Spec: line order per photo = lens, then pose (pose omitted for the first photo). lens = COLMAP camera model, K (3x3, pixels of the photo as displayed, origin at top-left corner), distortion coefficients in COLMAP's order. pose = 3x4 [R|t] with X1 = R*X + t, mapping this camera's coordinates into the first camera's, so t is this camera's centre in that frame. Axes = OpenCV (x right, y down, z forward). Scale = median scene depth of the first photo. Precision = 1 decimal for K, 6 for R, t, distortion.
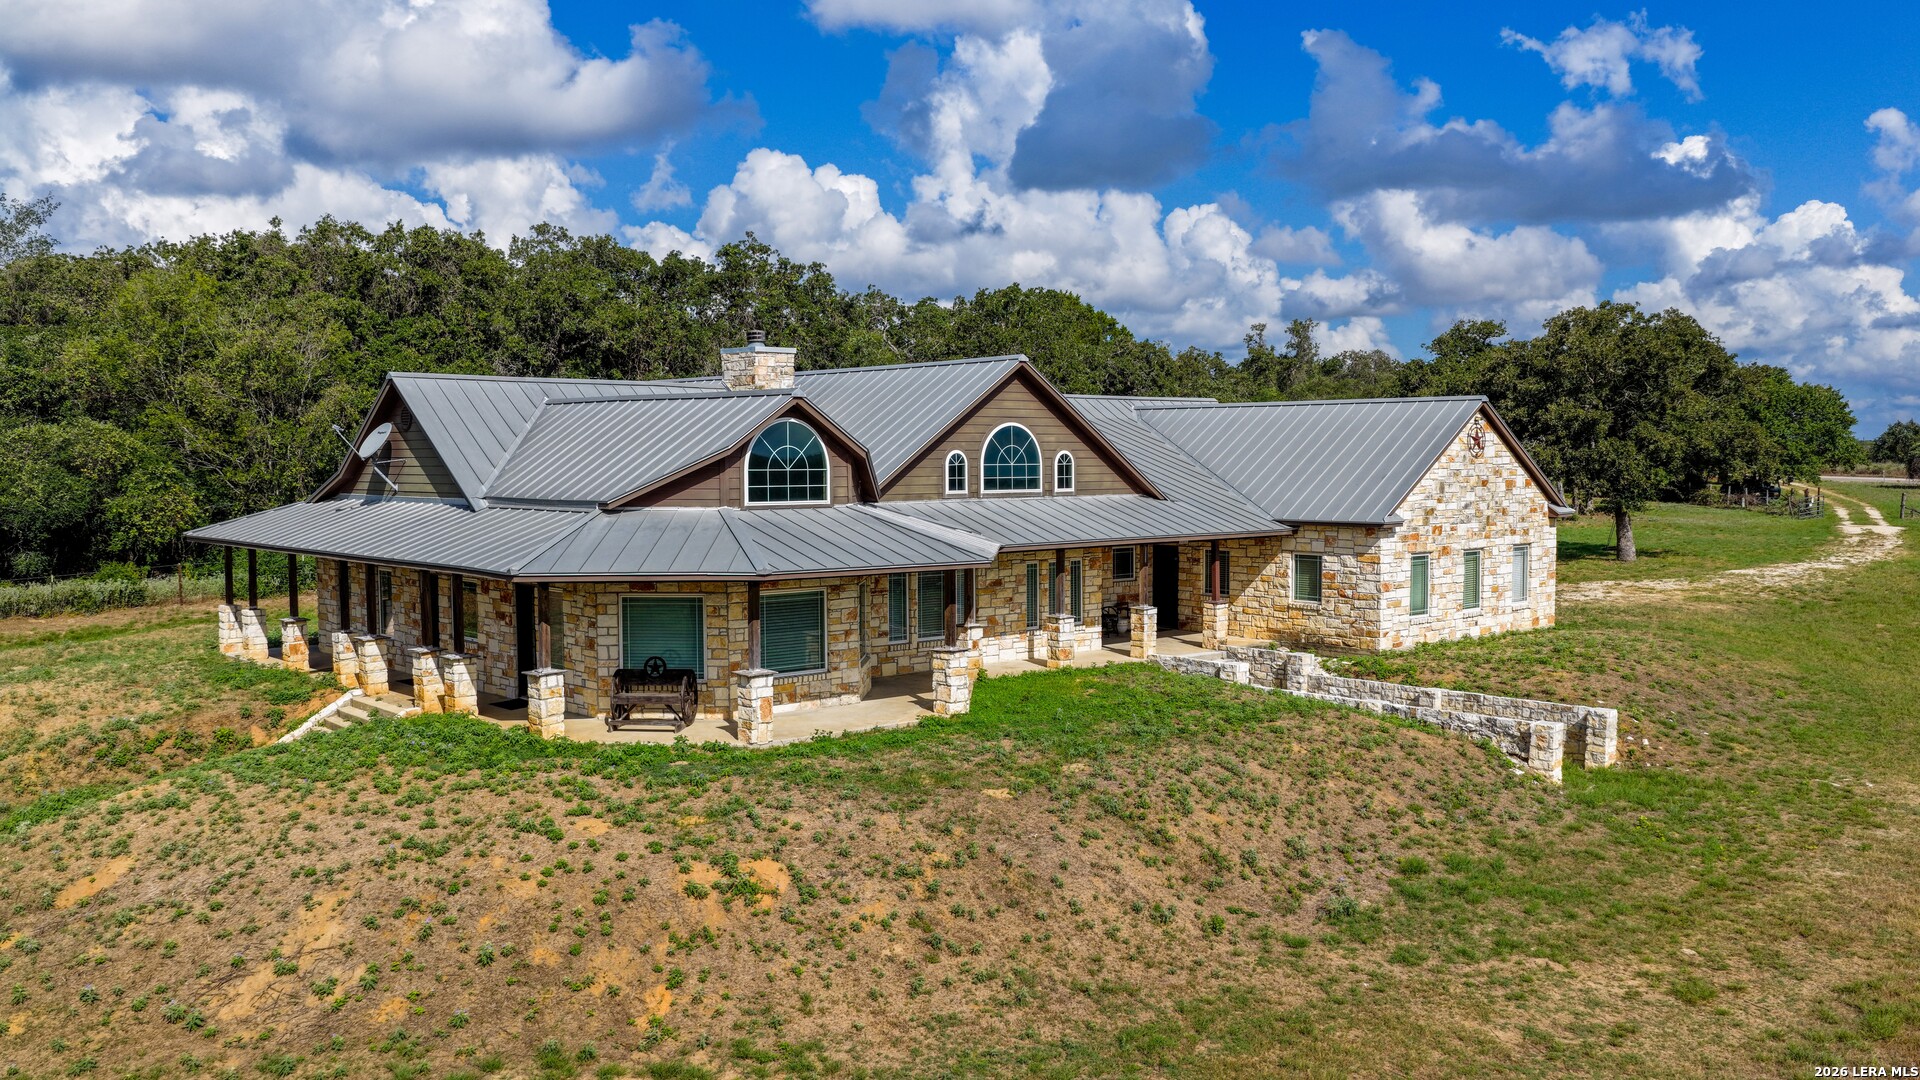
lens RADIAL K [[1629.7, 0, 961.4], [0, 1629.7, 531.0], [0, 0, 1]] dist [0.032712, 0.008245]
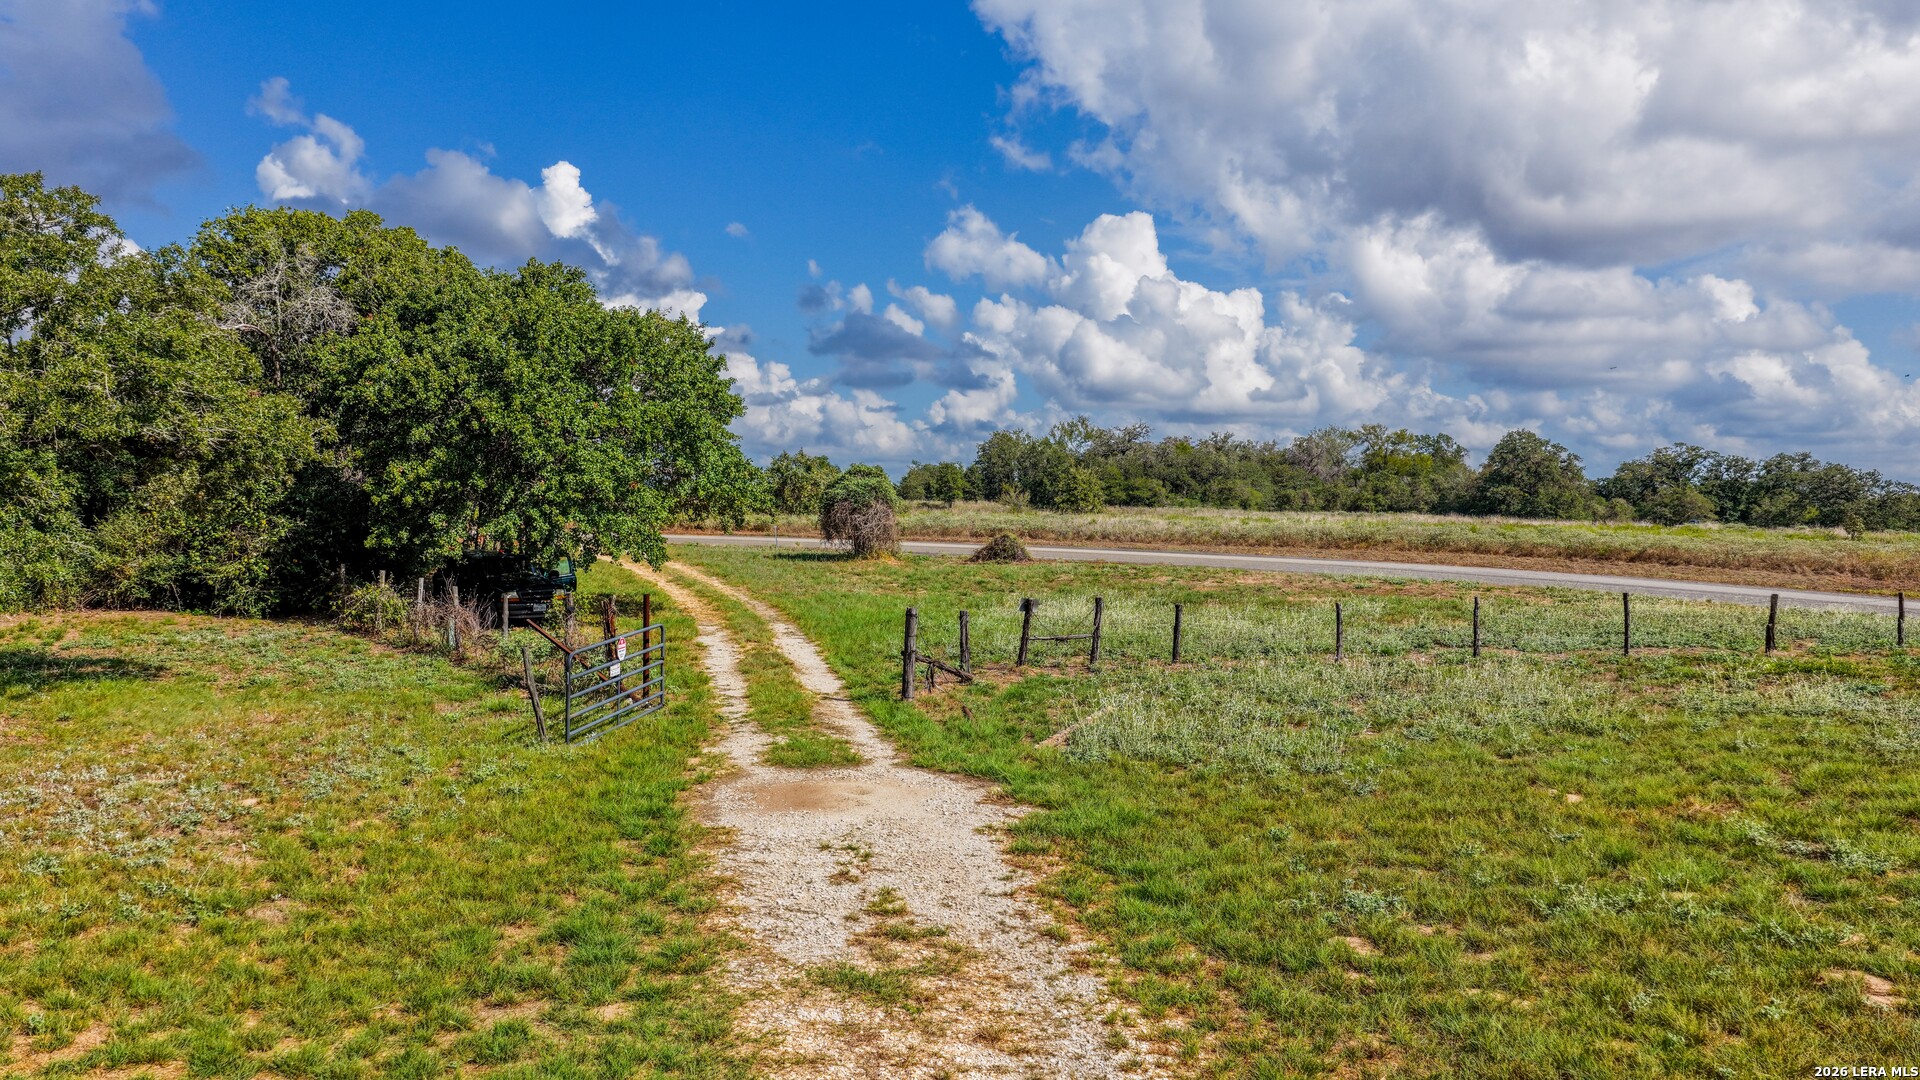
lens RADIAL K [[1629.7, 0, 966.8], [0, 1629.7, 536.8], [0, 0, 1]] dist [0.032712, 0.008245]
pose [[0.798698, -0.014914, 0.601547, 0.401316], [0.033469, 0.999246, -0.019664, -0.028823], [-0.600800, 0.035839, 0.798595, 0.752214]]
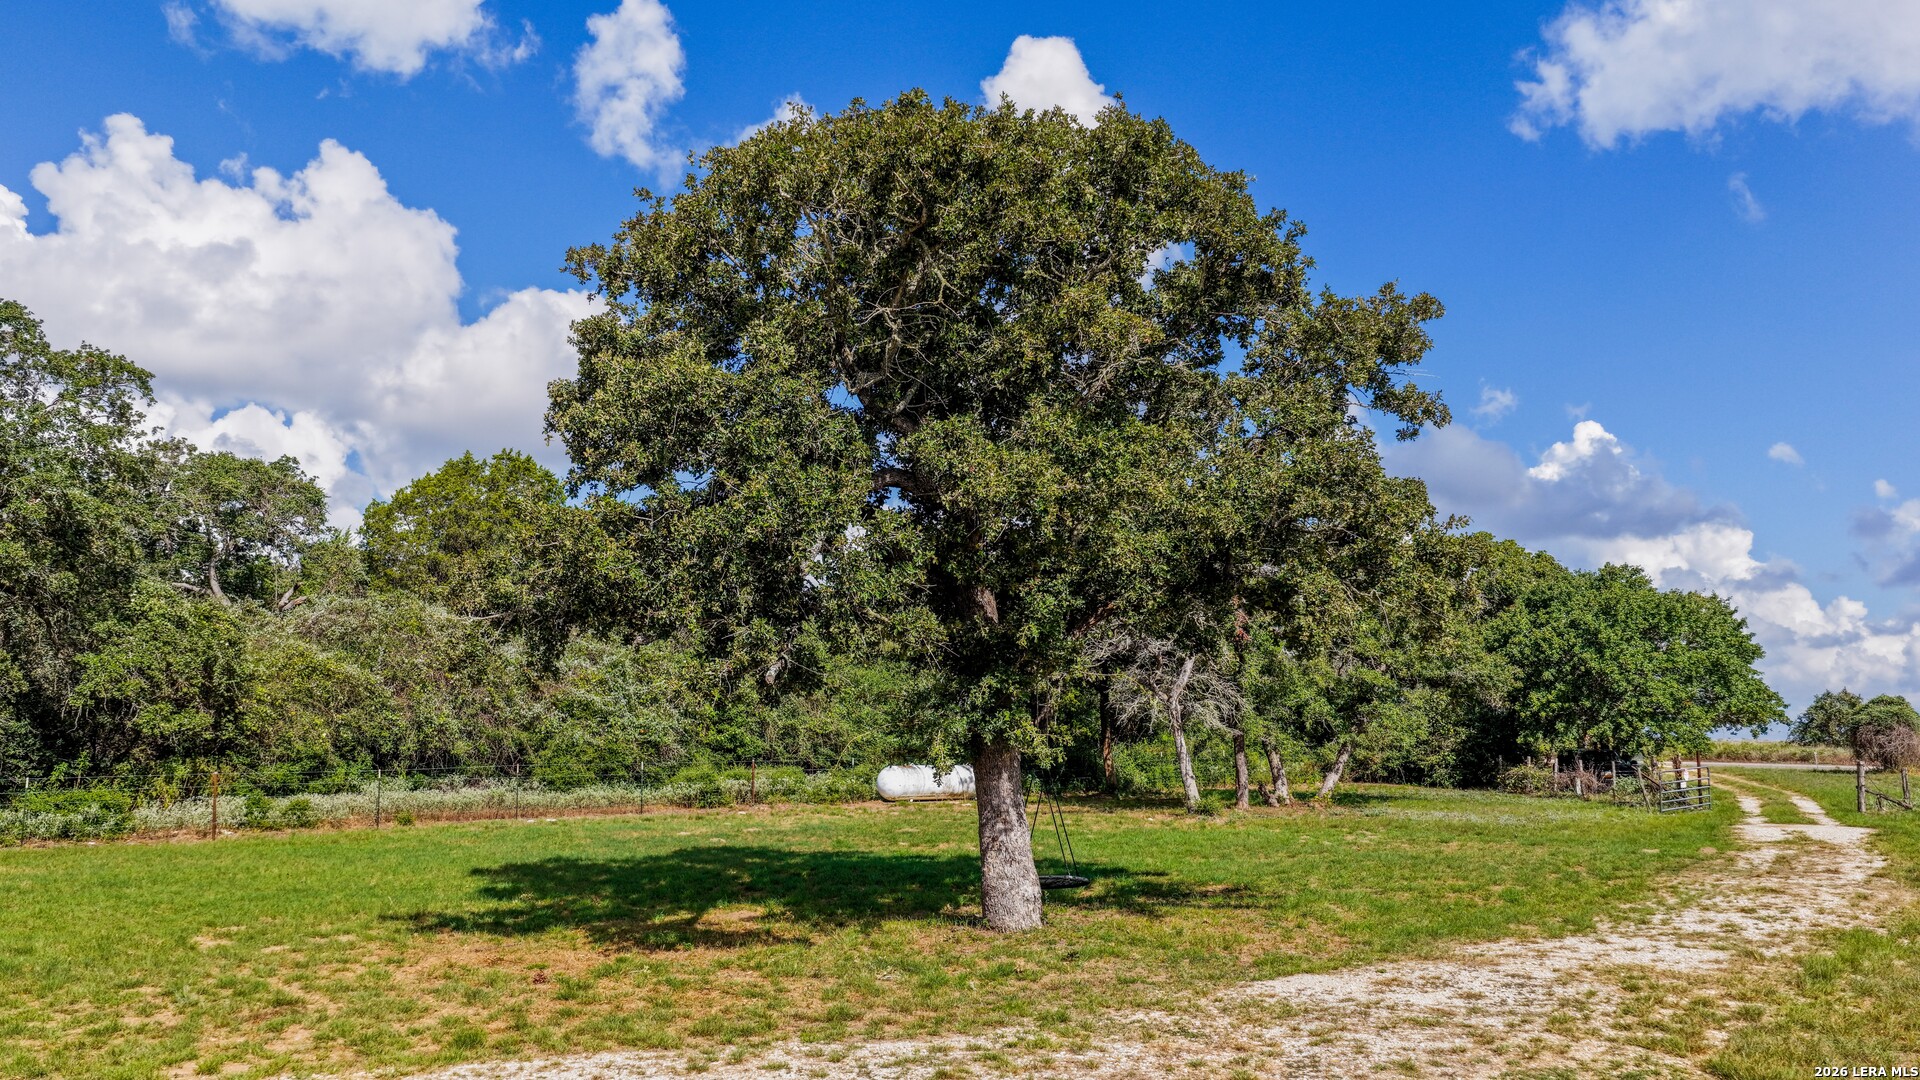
lens RADIAL K [[1629.7, 0, 968.2], [0, 1629.7, 548.0], [0, 0, 1]] dist [0.032712, 0.008245]
pose [[0.999218, 0.000937, 0.039523, 0.270464], [0.006187, 0.983699, -0.179717, 0.001838], [-0.039047, 0.179821, 0.982924, 0.488222]]
